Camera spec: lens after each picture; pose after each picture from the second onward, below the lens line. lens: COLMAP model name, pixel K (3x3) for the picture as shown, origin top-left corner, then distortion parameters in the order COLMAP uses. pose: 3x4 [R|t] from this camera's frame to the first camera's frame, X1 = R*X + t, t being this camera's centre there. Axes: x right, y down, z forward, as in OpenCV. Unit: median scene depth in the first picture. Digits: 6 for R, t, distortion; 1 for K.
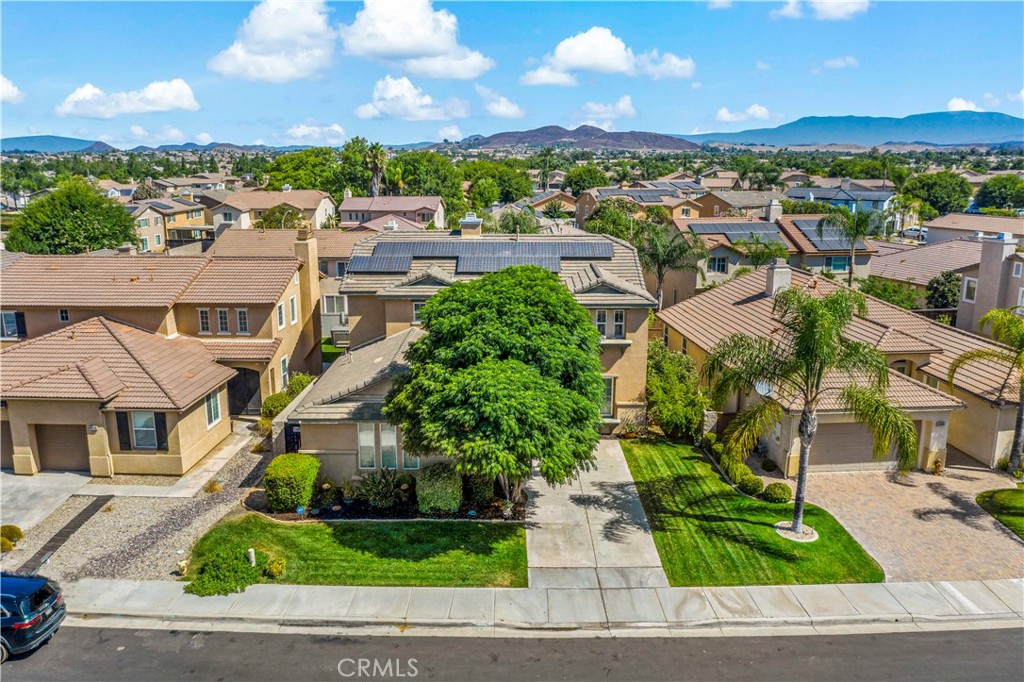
lens RADIAL K [[834.2, 0, 512.0], [0, 834.2, 341.0], [0, 0, 1]] dist [-0.014366, -0.009083]
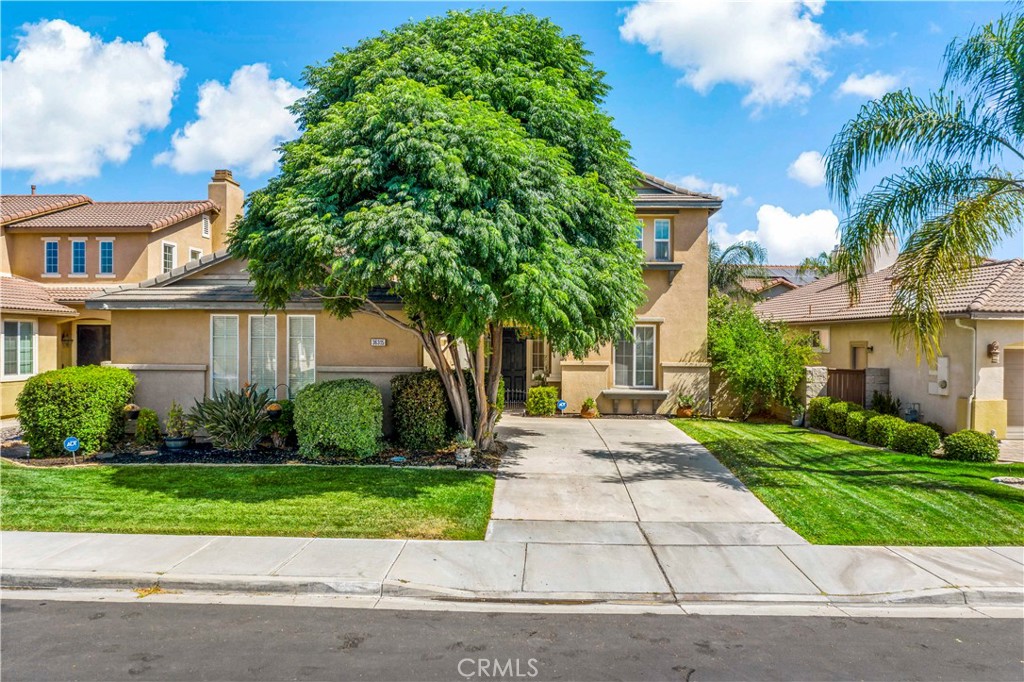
lens RADIAL K [[830.3, 0, 515.0], [0, 830.3, 355.4], [0, 0, 1]] dist [-0.012581, 0.001760]
pose [[0.999522, 0.004909, -0.030508, 0.041294], [-0.011035, 0.978905, -0.204016, 0.245403], [0.028863, 0.204255, 0.978492, 0.471668]]
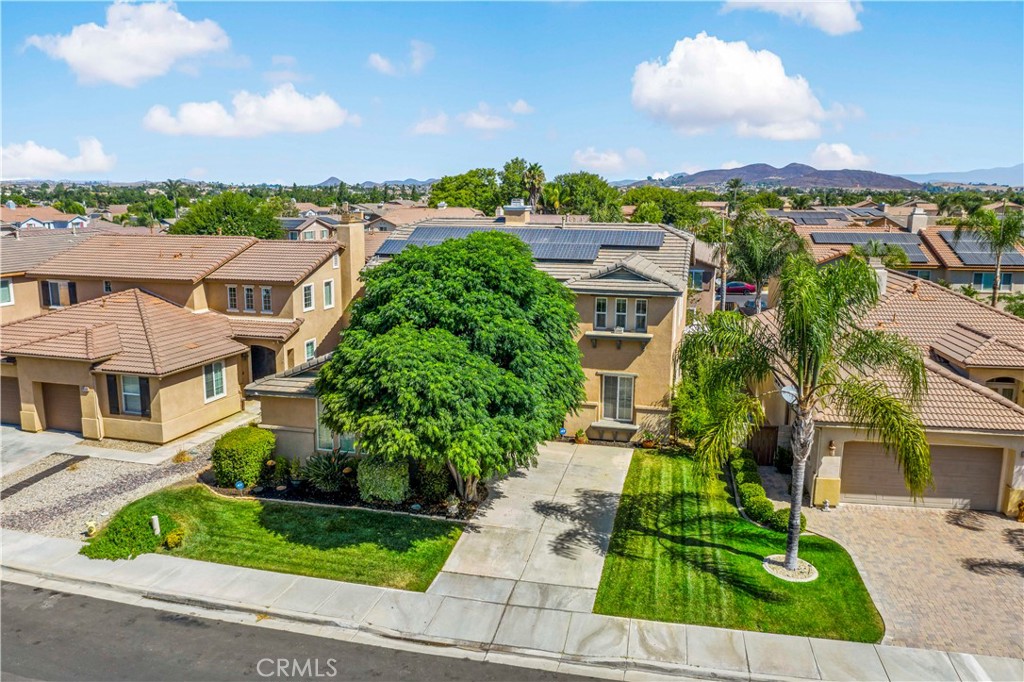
lens RADIAL K [[820.1, 0, 512.0], [0, 820.1, 341.0], [0, 0, 1]] dist [-0.018758, -0.001684]
pose [[0.970611, 0.048998, -0.235615, 0.246228], [-0.058466, 0.997732, -0.033364, 0.052425], [0.233445, 0.046158, 0.971274, 0.165649]]
